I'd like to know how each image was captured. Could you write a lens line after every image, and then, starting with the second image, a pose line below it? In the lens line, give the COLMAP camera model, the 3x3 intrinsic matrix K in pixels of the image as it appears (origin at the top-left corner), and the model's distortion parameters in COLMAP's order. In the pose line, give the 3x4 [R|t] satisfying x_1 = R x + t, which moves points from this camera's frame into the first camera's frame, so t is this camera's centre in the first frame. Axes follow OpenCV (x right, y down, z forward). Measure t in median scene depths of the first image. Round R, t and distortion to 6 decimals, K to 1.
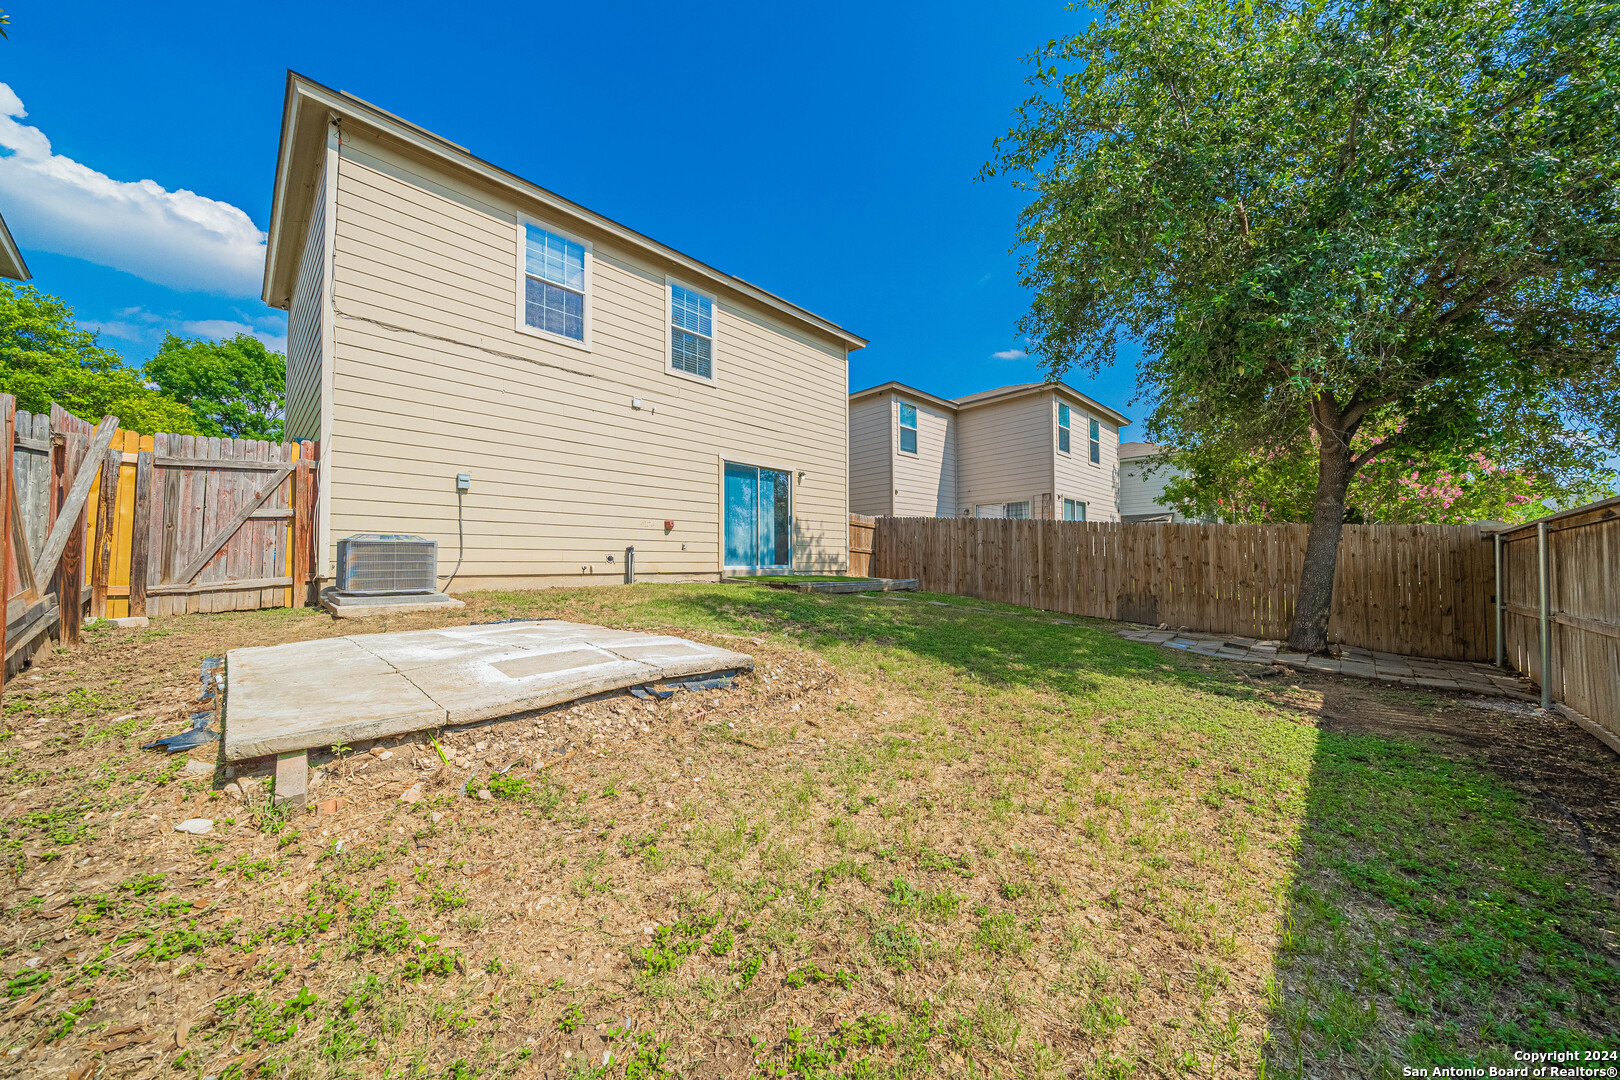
lens RADIAL K [[556.3, 0, 807.2], [0, 556.3, 550.9], [0, 0, 1]] dist [0.000702, -0.002418]
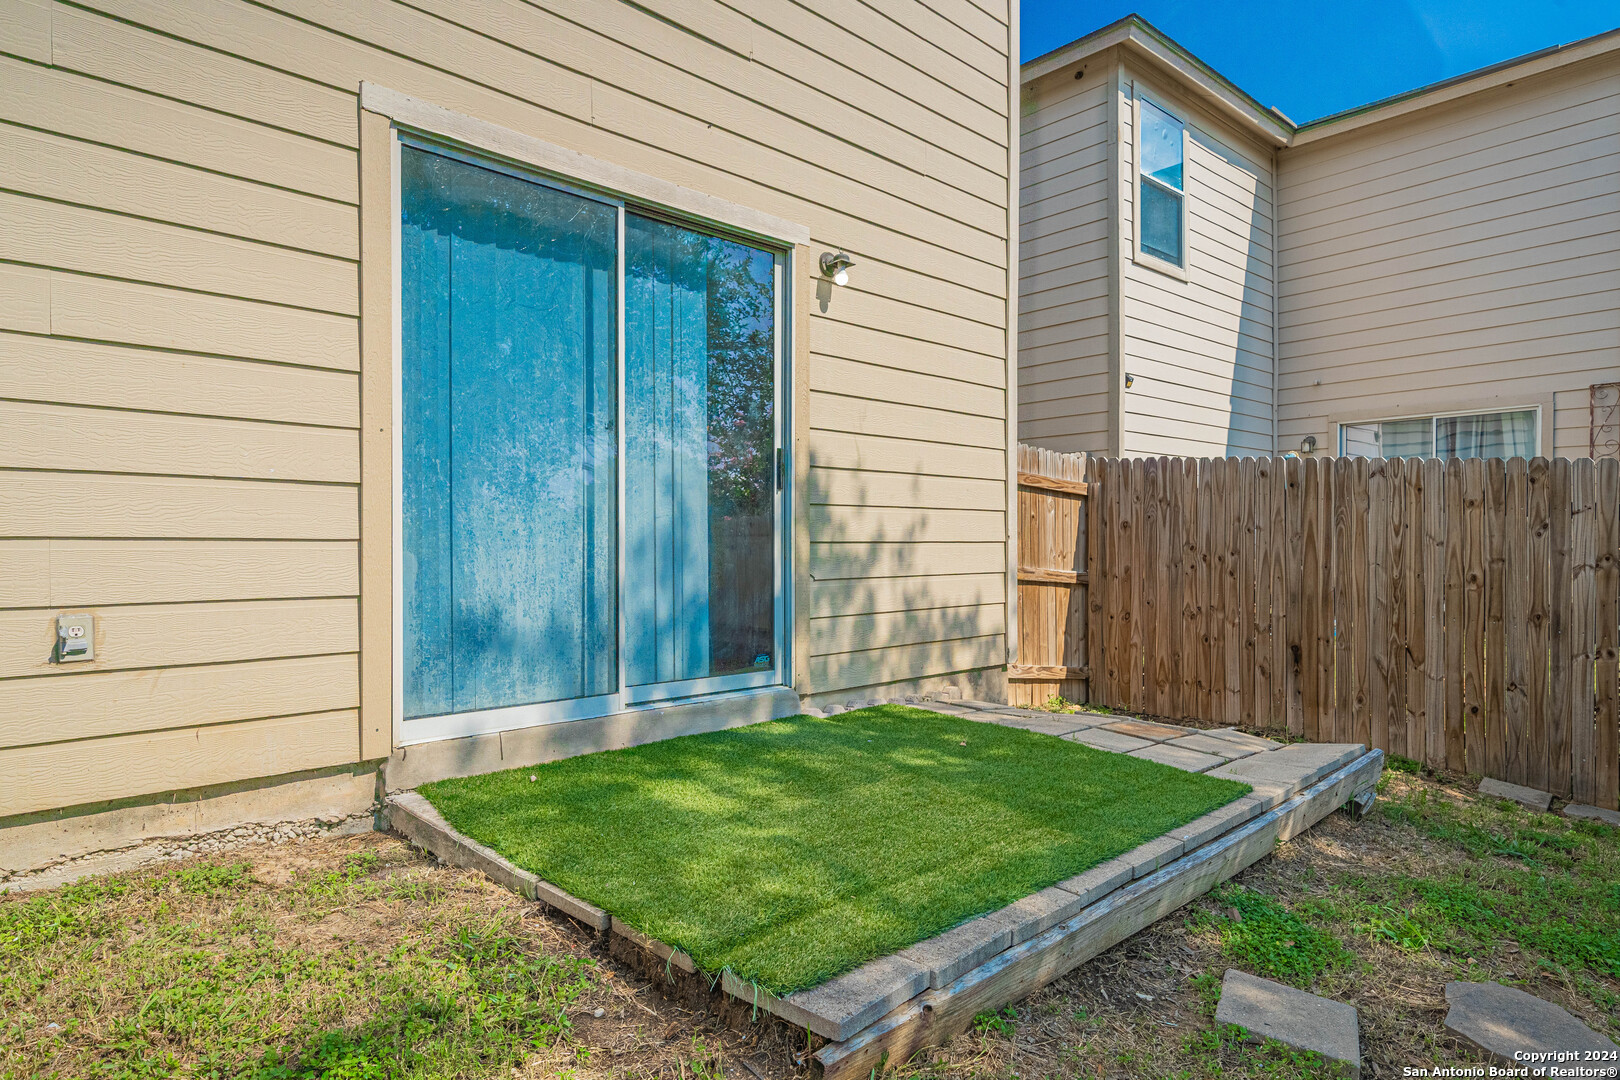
lens RADIAL K [[957.5, 0, 810.0], [0, 957.5, 540.0], [0, 0, 1]] dist [0.002583, -0.000085]
pose [[0.999546, 0.004371, -0.029804, -0.008355], [-0.003781, 0.999796, 0.019827, -0.034169], [0.029885, -0.019705, 0.999359, 0.622895]]
